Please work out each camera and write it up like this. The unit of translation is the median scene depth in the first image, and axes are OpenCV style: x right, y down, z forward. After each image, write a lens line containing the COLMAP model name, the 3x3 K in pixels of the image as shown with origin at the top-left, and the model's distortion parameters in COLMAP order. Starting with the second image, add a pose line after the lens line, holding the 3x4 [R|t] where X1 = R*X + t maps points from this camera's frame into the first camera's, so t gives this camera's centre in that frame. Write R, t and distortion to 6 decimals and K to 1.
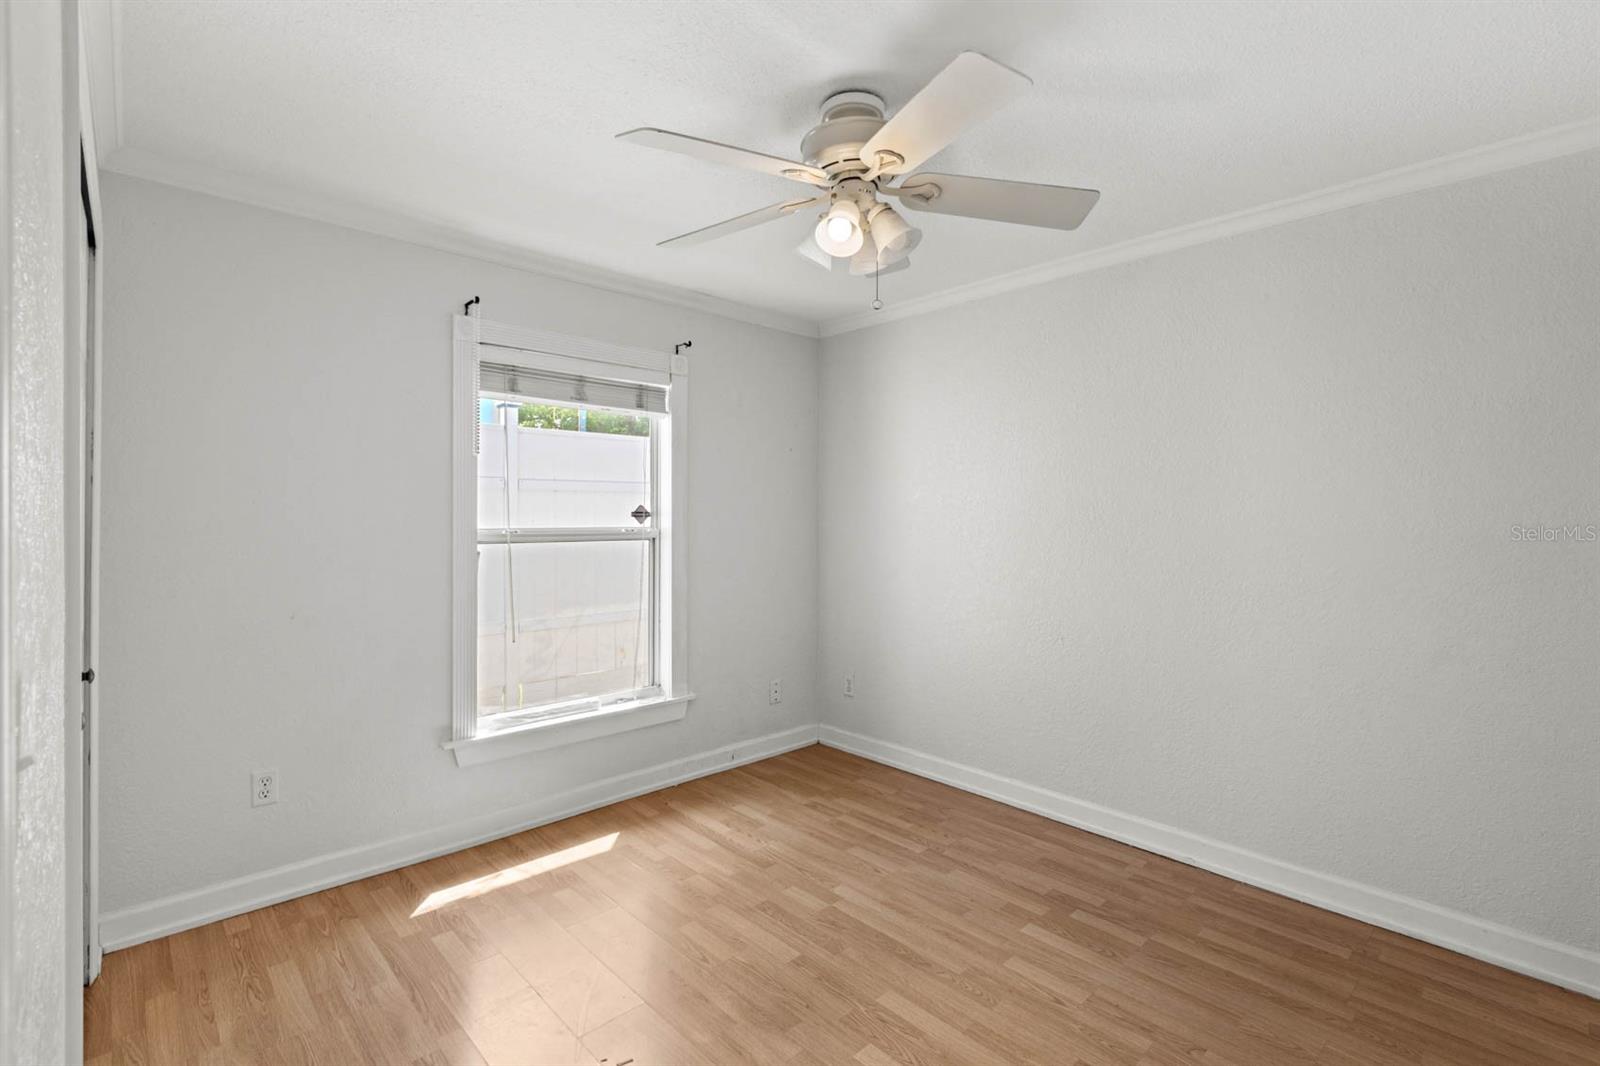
lens RADIAL K [[734.1, 0, 801.6], [0, 734.1, 509.1], [0, 0, 1]] dist [-0.000080, -0.000629]
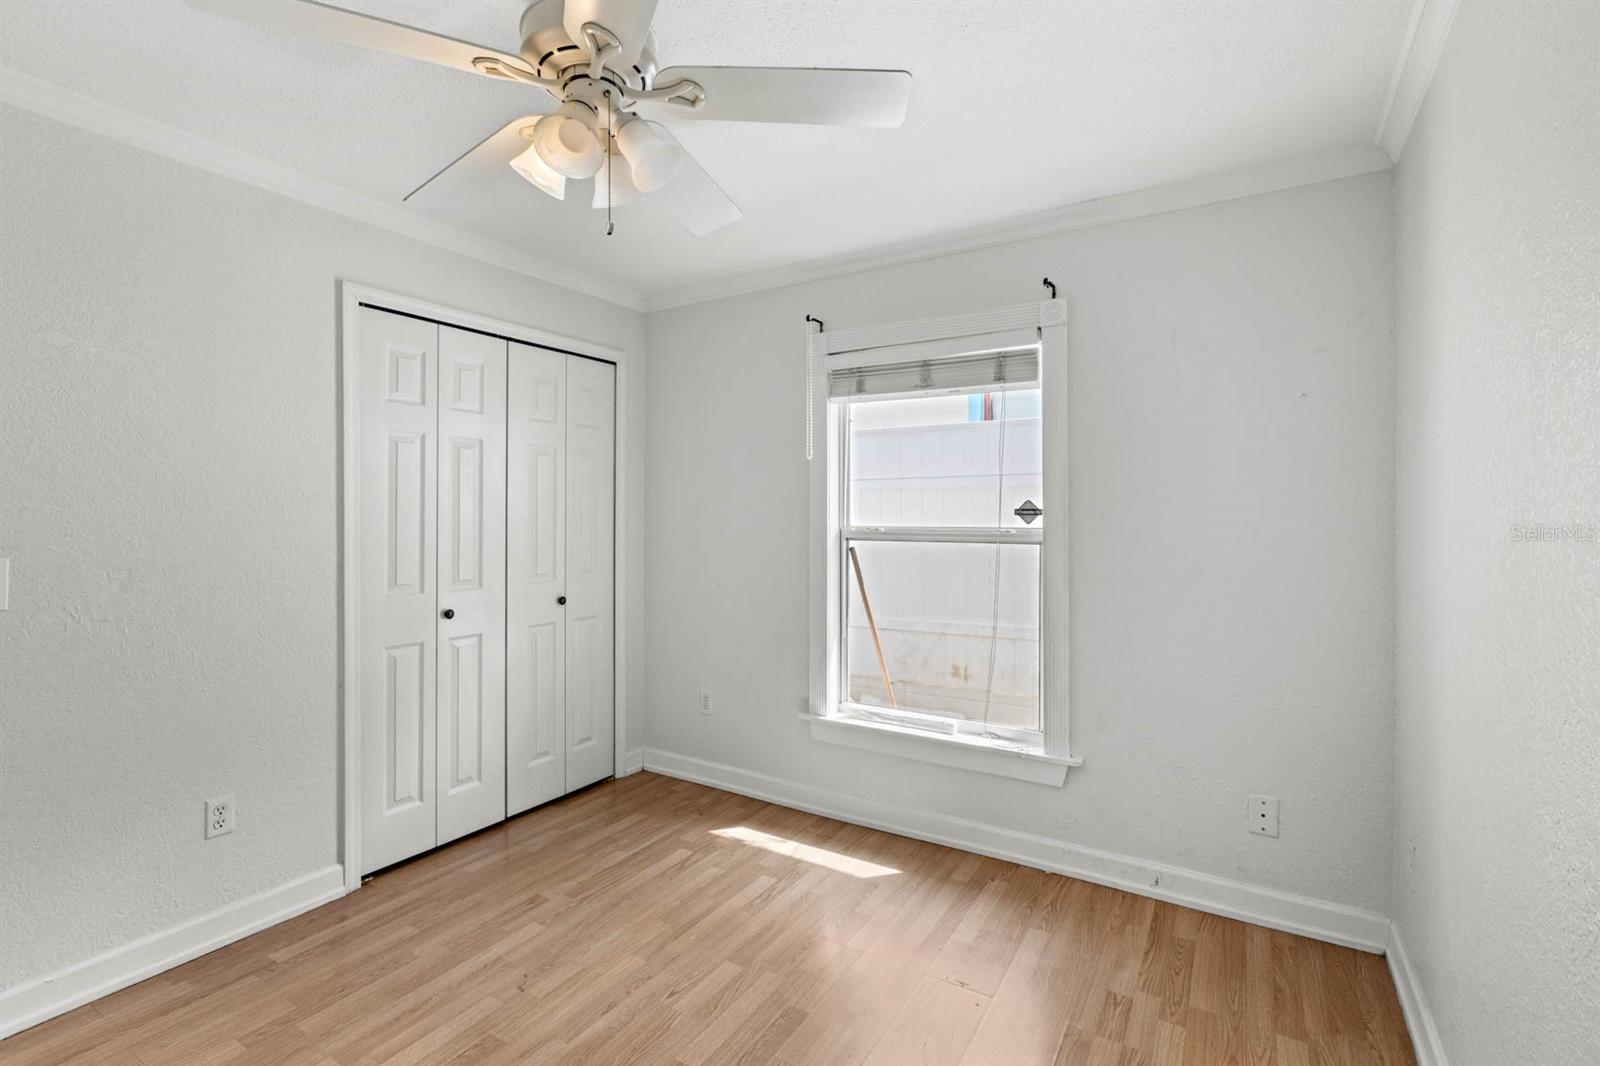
lens RADIAL K [[734.1, 0, 801.6], [0, 734.1, 509.1], [0, 0, 1]] dist [-0.000080, -0.000629]
pose [[0.256264, -0.006463, -0.966585, 0.561473], [0.007868, 0.999958, -0.004600, 0.006463], [0.966575, -0.006426, 0.256304, 0.642085]]
